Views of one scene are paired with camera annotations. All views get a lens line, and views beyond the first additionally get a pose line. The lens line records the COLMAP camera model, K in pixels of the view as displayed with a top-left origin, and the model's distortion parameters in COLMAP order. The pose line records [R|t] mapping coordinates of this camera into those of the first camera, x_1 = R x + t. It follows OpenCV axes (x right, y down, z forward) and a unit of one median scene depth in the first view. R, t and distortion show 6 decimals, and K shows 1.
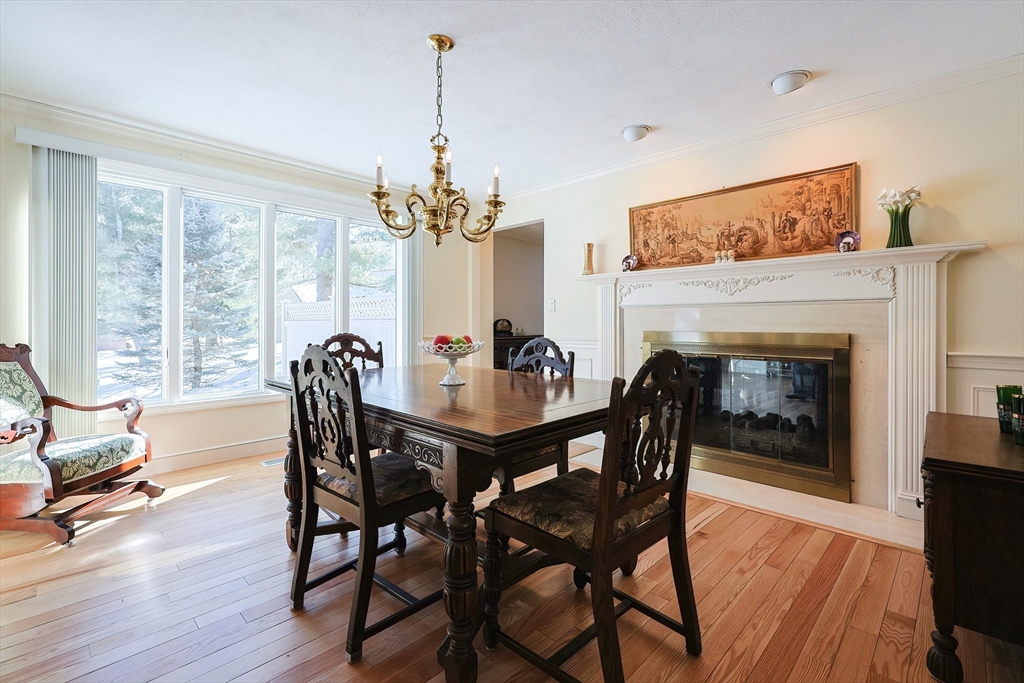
lens RADIAL K [[444.7, 0, 521.2], [0, 444.7, 333.3], [0, 0, 1]] dist [-0.002810, 0.000719]
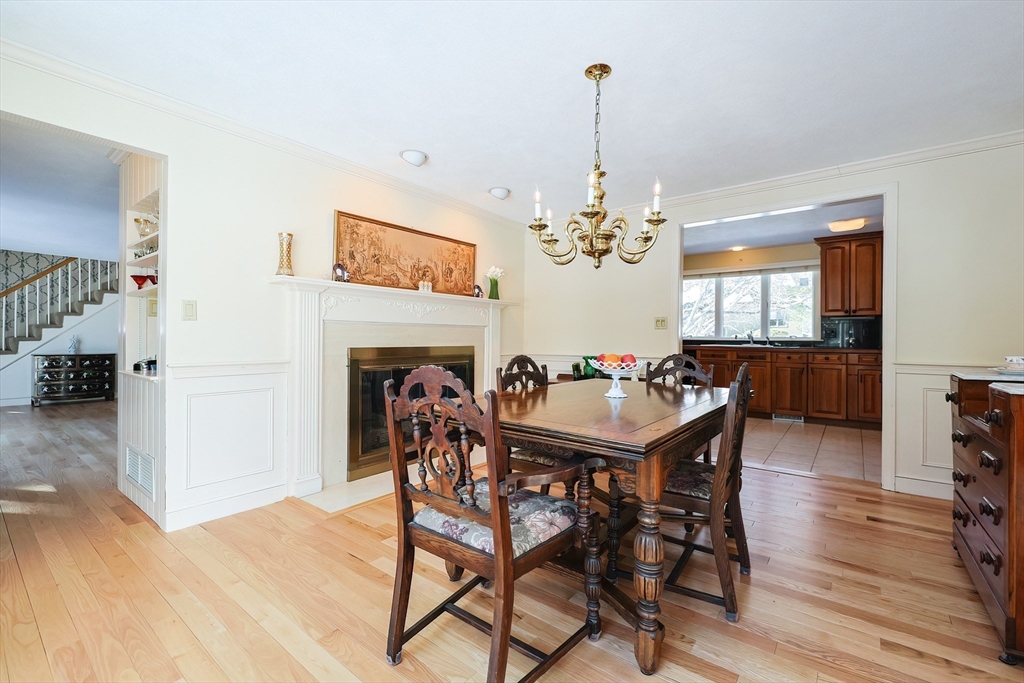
lens RADIAL K [[434.4, 0, 517.1], [0, 434.4, 334.6], [0, 0, 1]] dist [-0.000580, 0.000057]
pose [[-0.105036, 0.005658, 0.994452, -0.952960], [0.015335, 0.999874, -0.004069, -0.034509], [-0.994350, 0.014823, -0.105110, 1.065107]]
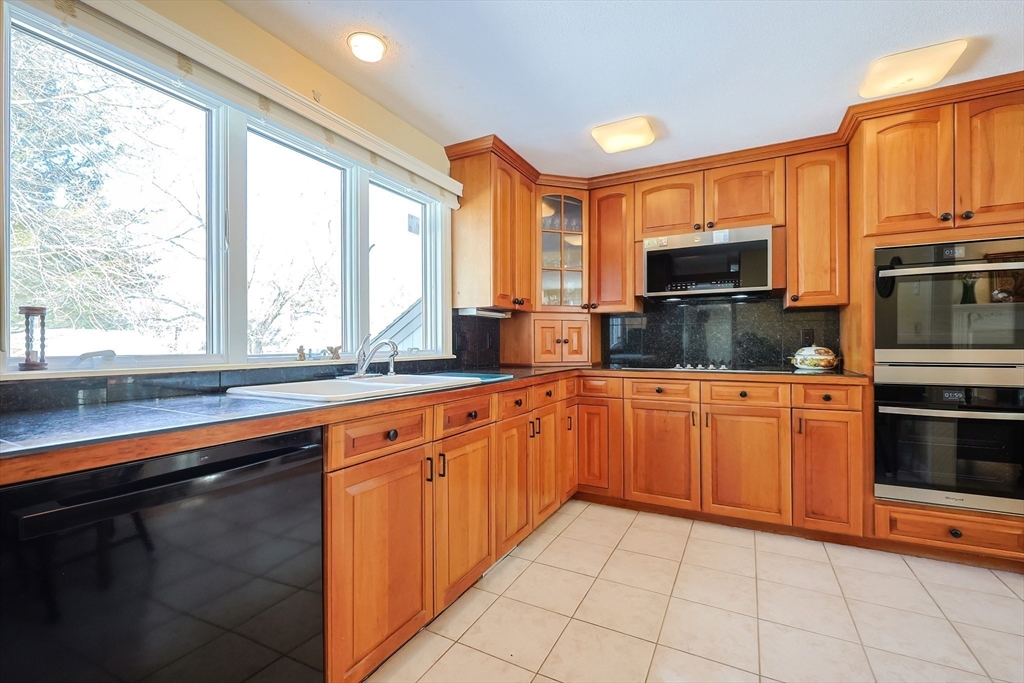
lens RADIAL K [[434.8, 0, 512.8], [0, 434.8, 344.5], [0, 0, 1]] dist [-0.000713, 0.000369]
pose [[-0.963258, 0.004487, -0.268541, 1.298945], [-0.001037, 0.999791, 0.020428, -0.041341], [0.268576, 0.019956, -0.963052, 0.324181]]
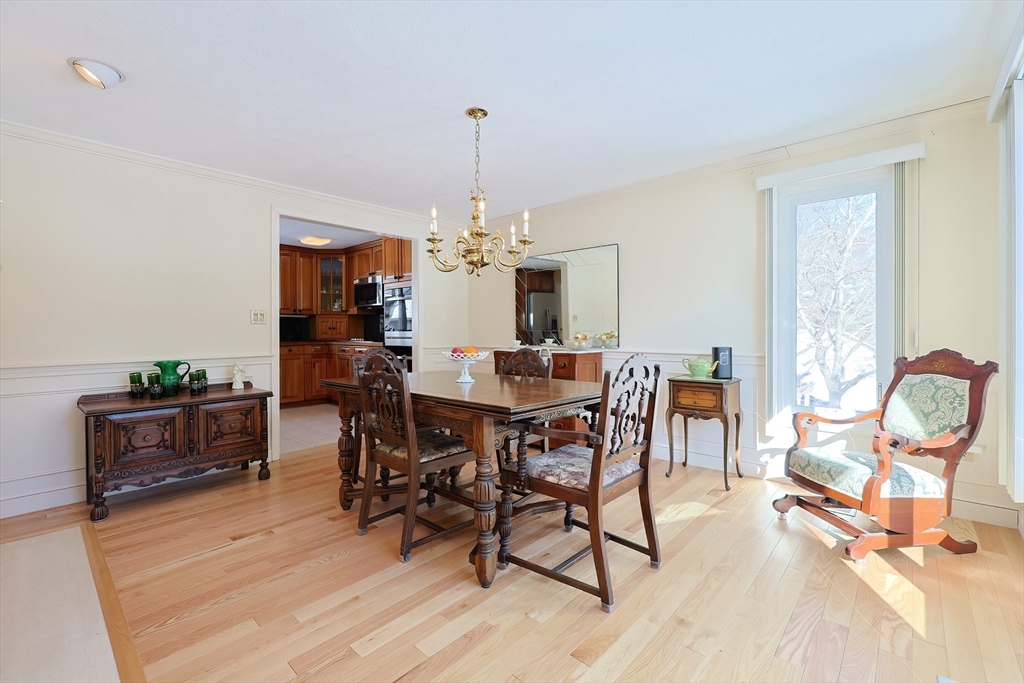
lens RADIAL K [[443.6, 0, 513.2], [0, 443.6, 328.6], [0, 0, 1]] dist [-0.000413, 0.000345]
pose [[-0.999535, 0.004319, -0.030196, -0.207100], [0.003951, 0.999917, 0.012253, -0.052595], [0.030246, 0.012128, -0.999469, 1.867465]]
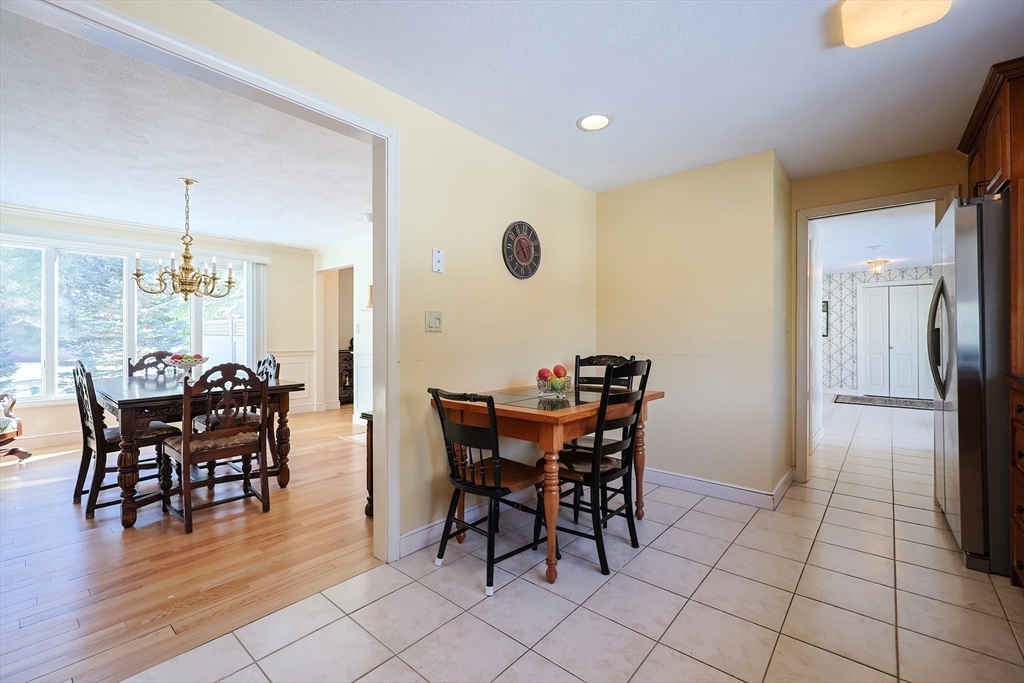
lens RADIAL K [[433.7, 0, 512.8], [0, 433.7, 340.1], [0, 0, 1]] dist [-0.000869, -0.000102]
pose [[0.998733, 0.000259, 0.050332, 0.769930], [-0.000026, 0.999989, -0.004632, -0.030875], [-0.050332, 0.004625, 0.998722, -0.565330]]
